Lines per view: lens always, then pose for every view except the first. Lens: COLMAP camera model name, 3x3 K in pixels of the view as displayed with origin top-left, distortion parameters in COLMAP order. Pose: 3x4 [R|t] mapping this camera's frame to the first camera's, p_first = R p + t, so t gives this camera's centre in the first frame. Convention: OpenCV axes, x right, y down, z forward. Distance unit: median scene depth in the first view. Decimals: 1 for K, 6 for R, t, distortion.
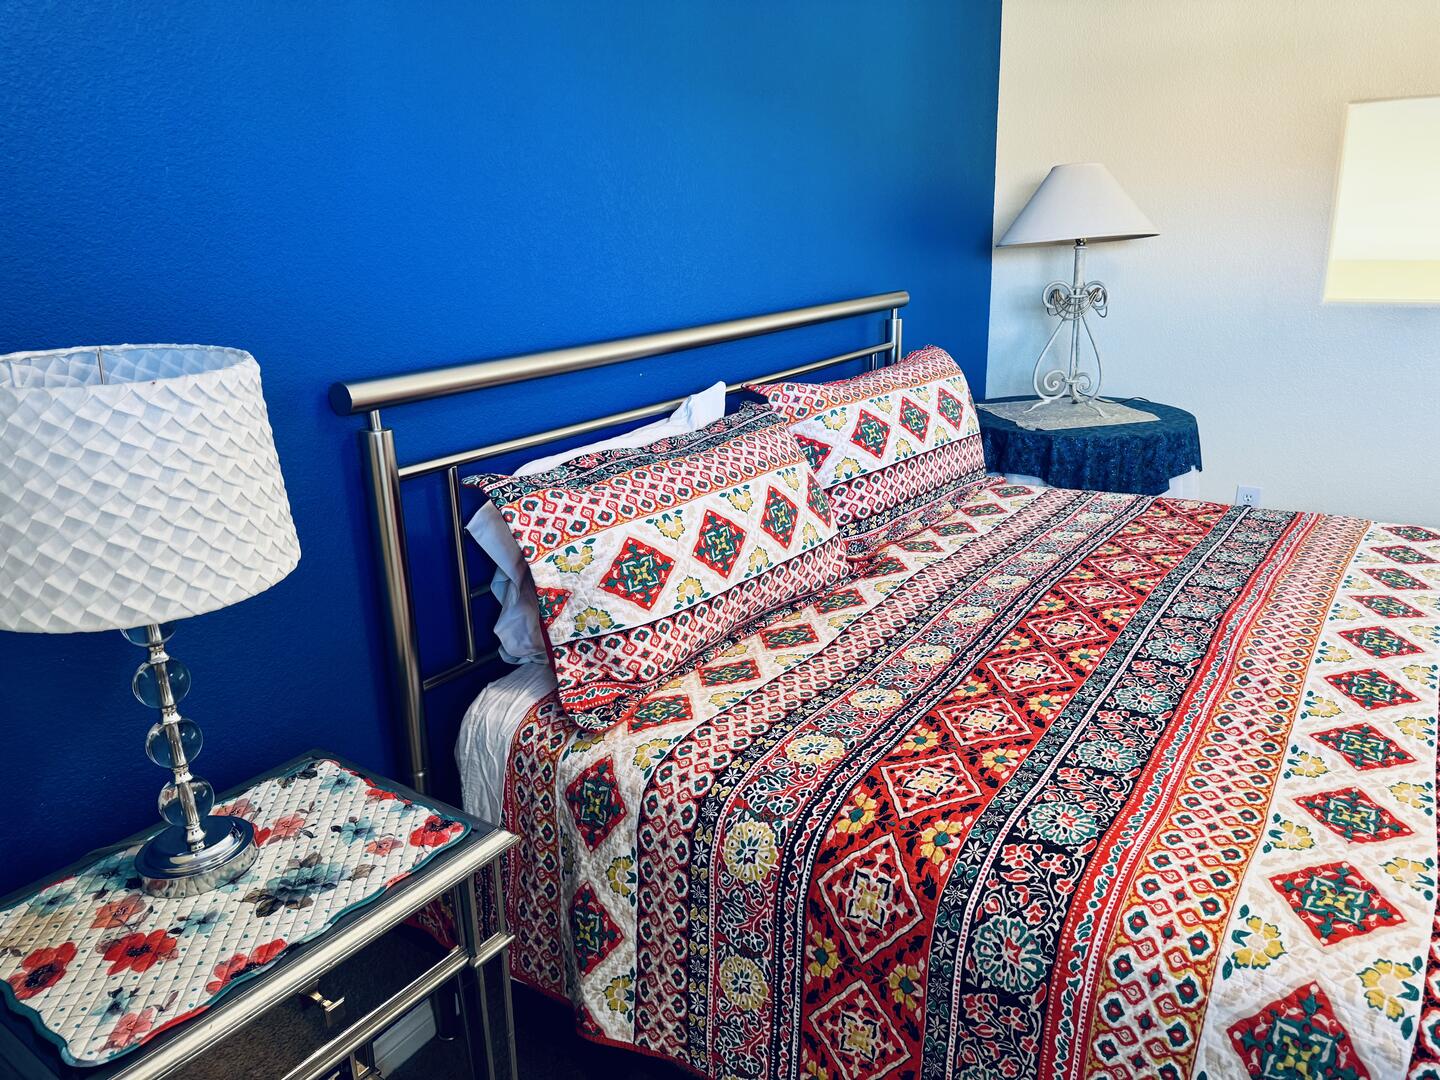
lens RADIAL K [[1023.4, 0, 705.6], [0, 1023.4, 525.9], [0, 0, 1]] dist [0.031365, -0.050145]
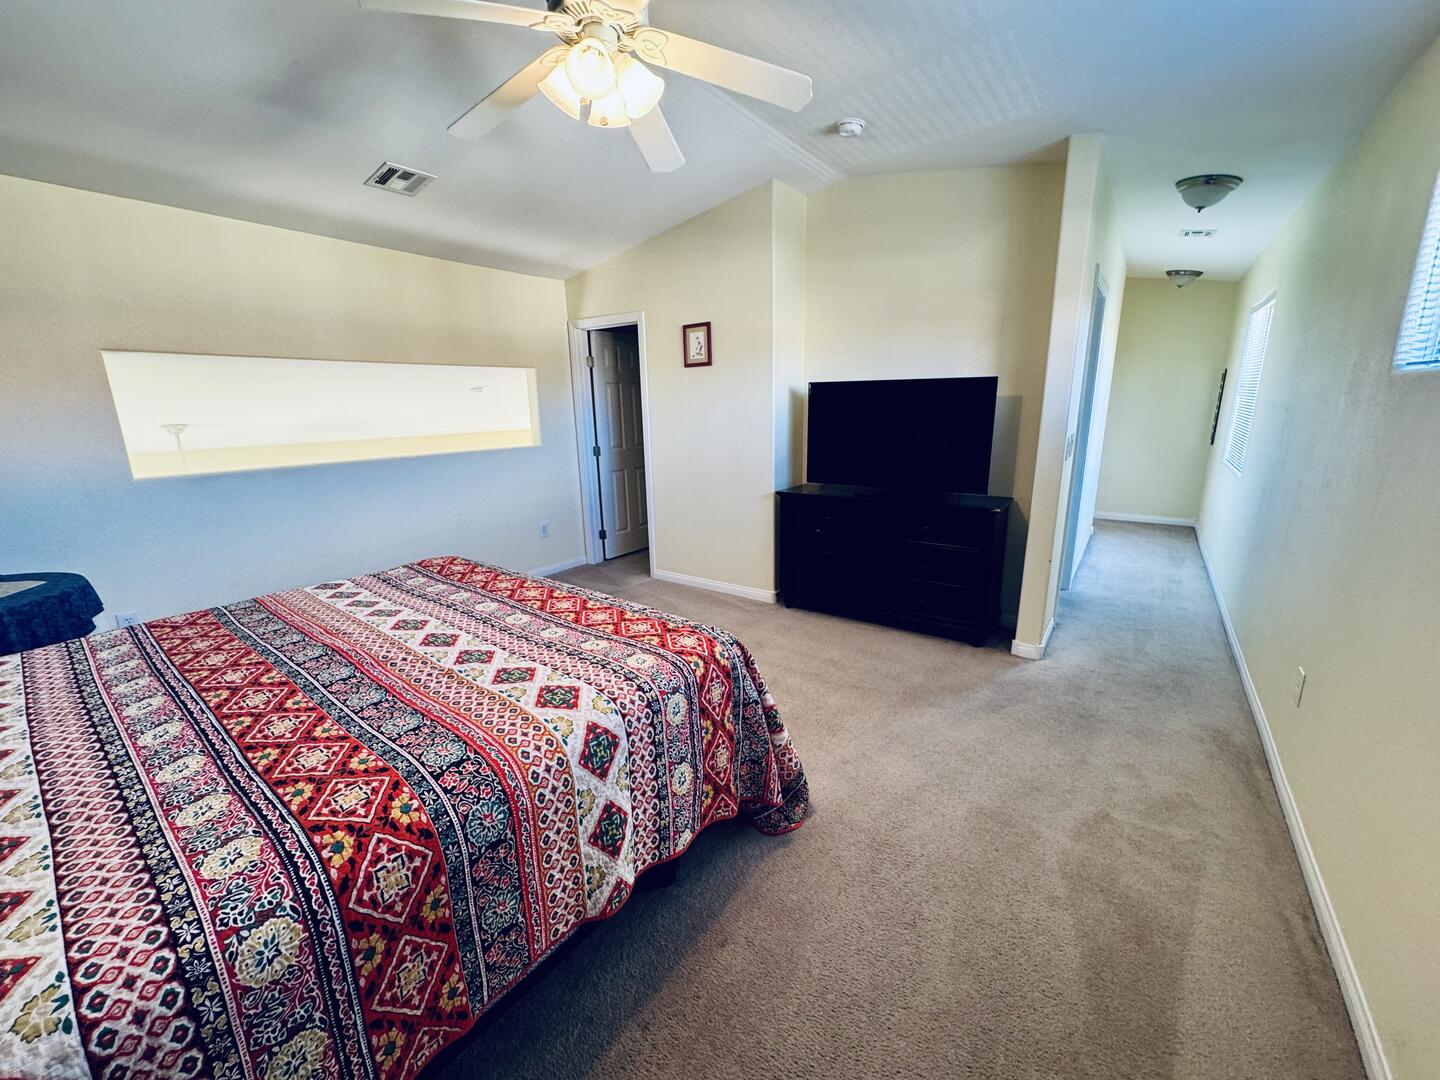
lens RADIAL K [[573.9, 0, 709.9], [0, 573.9, 547.0], [0, 0, 1]] dist [-0.003104, 0.001706]
pose [[0.056983, -0.208719, 0.976314, -0.471423], [0.298806, 0.936643, 0.182798, -0.074904], [-0.952611, 0.281312, 0.115740, 0.349267]]
